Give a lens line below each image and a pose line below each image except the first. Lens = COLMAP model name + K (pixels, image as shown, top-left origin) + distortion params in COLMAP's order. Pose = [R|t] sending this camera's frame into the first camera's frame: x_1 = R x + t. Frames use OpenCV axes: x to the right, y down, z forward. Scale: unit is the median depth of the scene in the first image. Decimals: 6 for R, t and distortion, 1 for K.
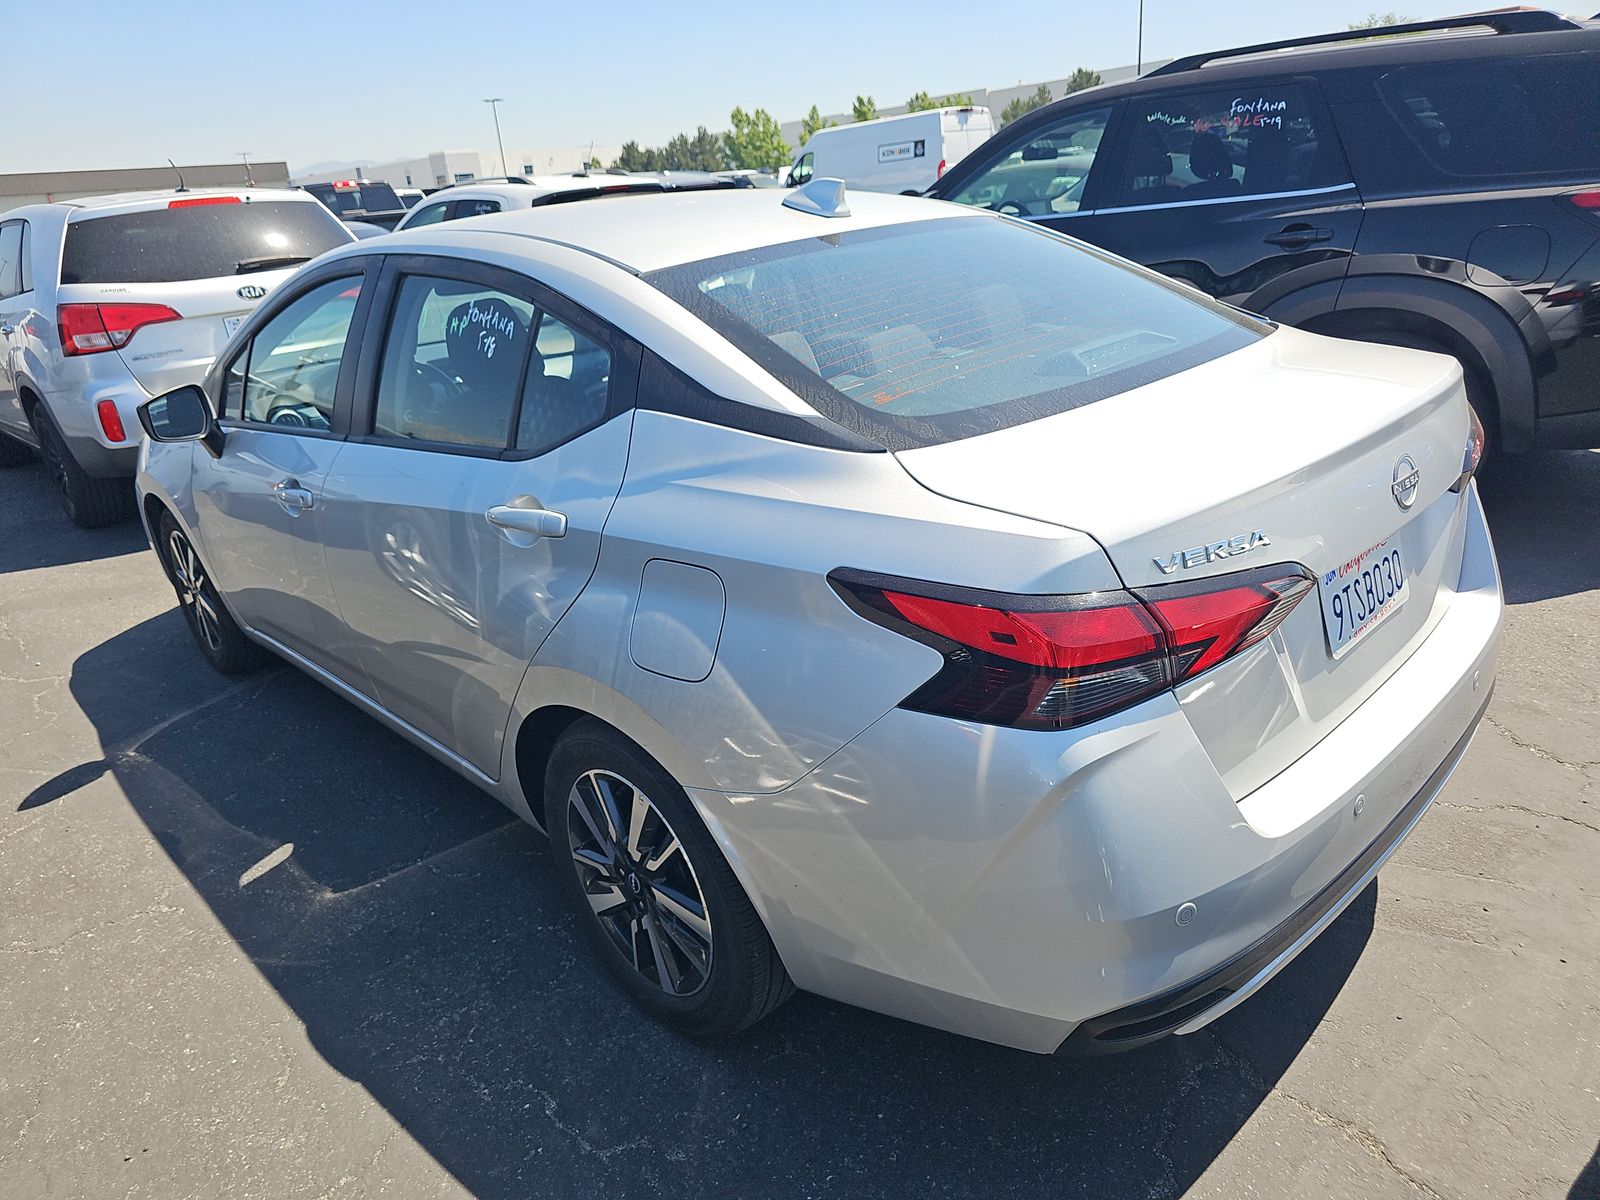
lens RADIAL K [[1052.7, 0, 800.0], [0, 1052.7, 600.0], [0, 0, 1]] dist [0.004028, -0.000397]
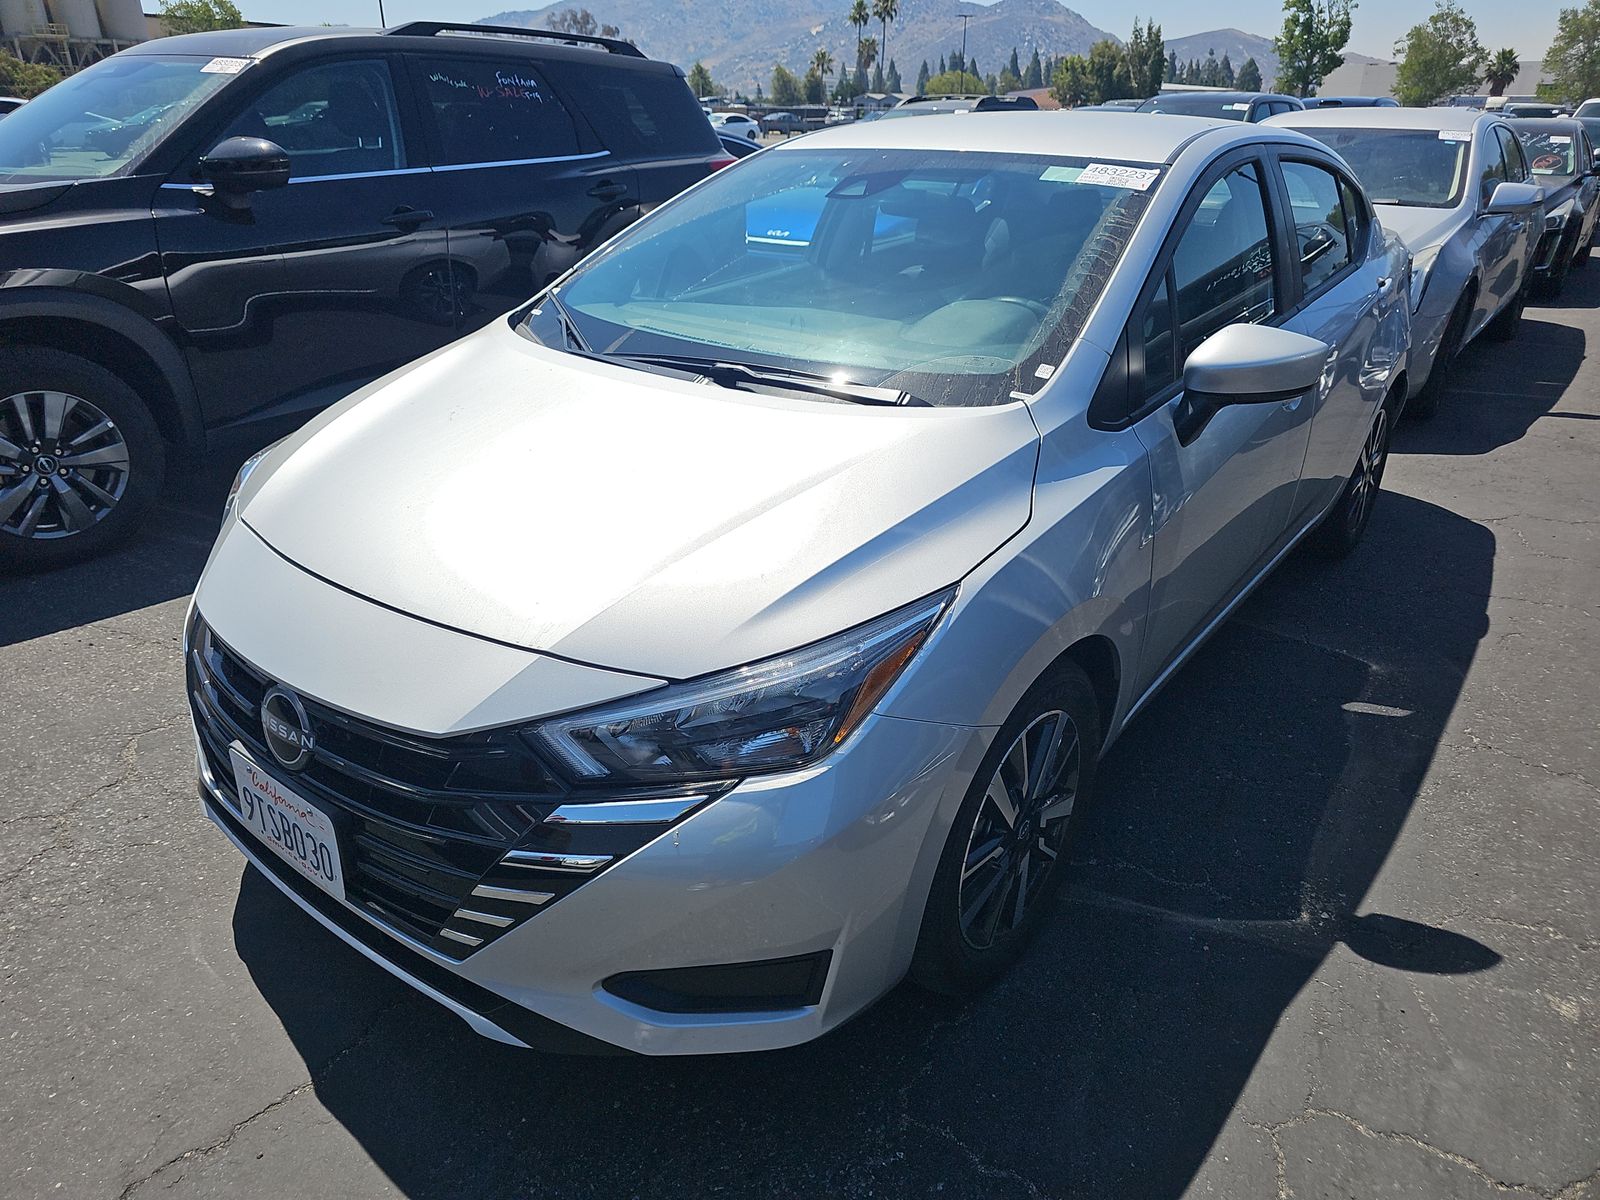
lens RADIAL K [[1078.7, 0, 797.9], [0, 1078.7, 590.9], [0, 0, 1]] dist [0.058849, -0.055733]
pose [[-0.140847, -0.312900, 0.939285, -1.167279], [0.378894, 0.859477, 0.343130, -0.364894], [-0.914659, 0.404218, -0.002499, 1.228323]]
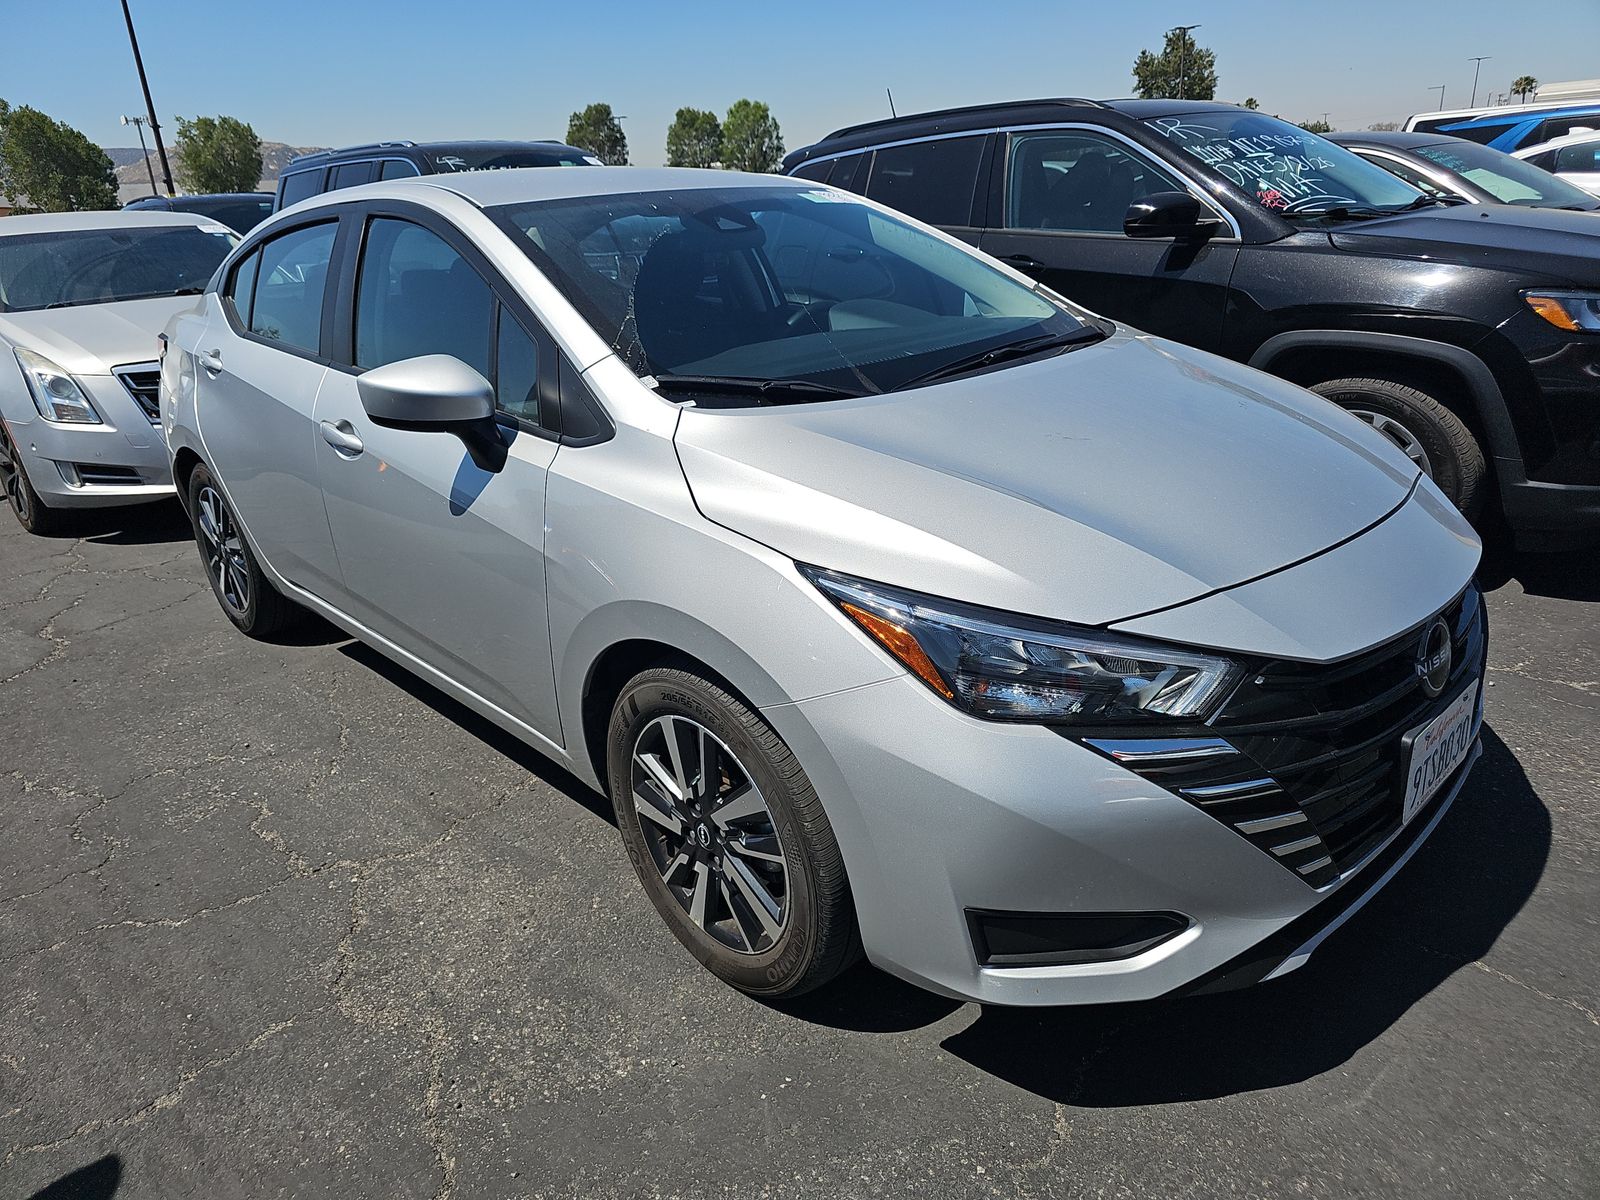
lens RADIAL K [[1052.7, 0, 800.0], [0, 1052.7, 600.0], [0, 0, 1]] dist [0.004028, -0.000397]
pose [[-0.988005, 0.146367, 0.049225, -0.346403], [0.140442, 0.719142, 0.680522, -0.660682], [0.064206, 0.679272, -0.731072, 1.849063]]
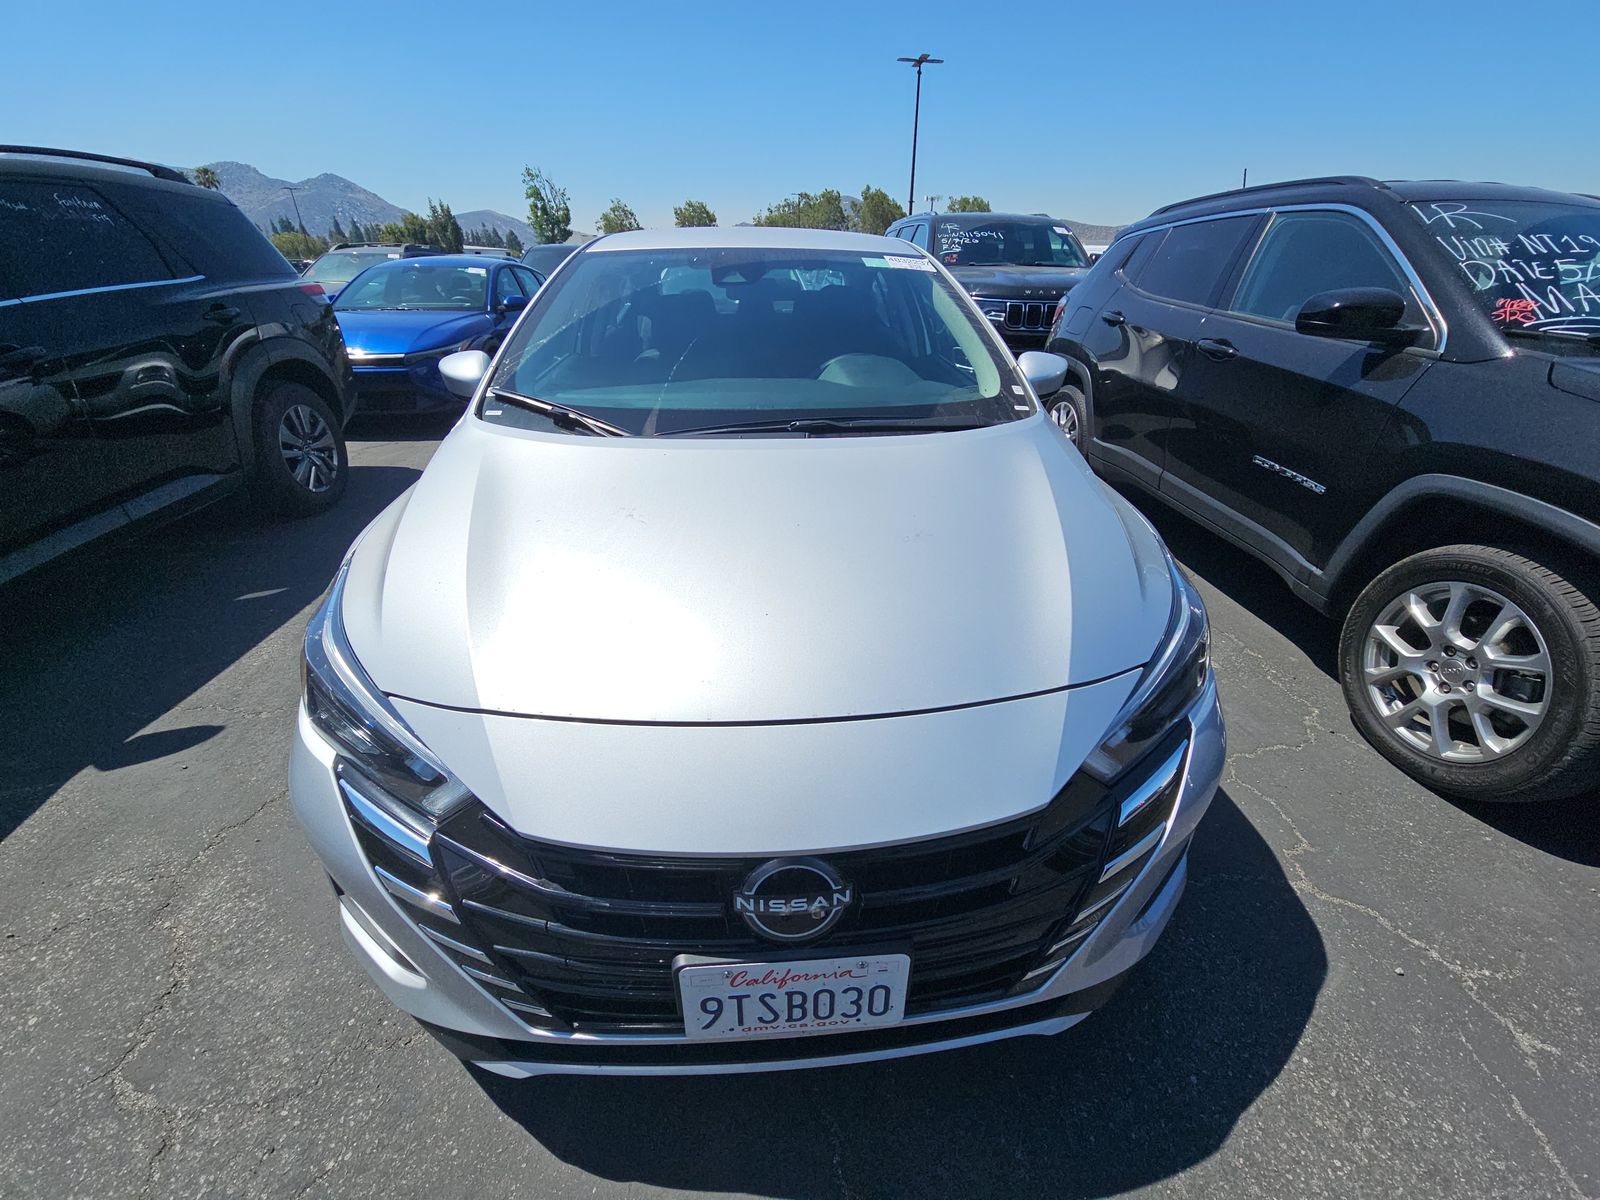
lens RADIAL K [[645.5, 0, 798.2], [0, 645.5, 611.9], [0, 0, 1]] dist [0.015358, -0.014774]
pose [[-0.778778, -0.210706, 0.590854, -0.775712], [0.298318, 0.704175, 0.644317, -0.480747], [-0.551826, 0.678042, -0.485538, 1.540320]]
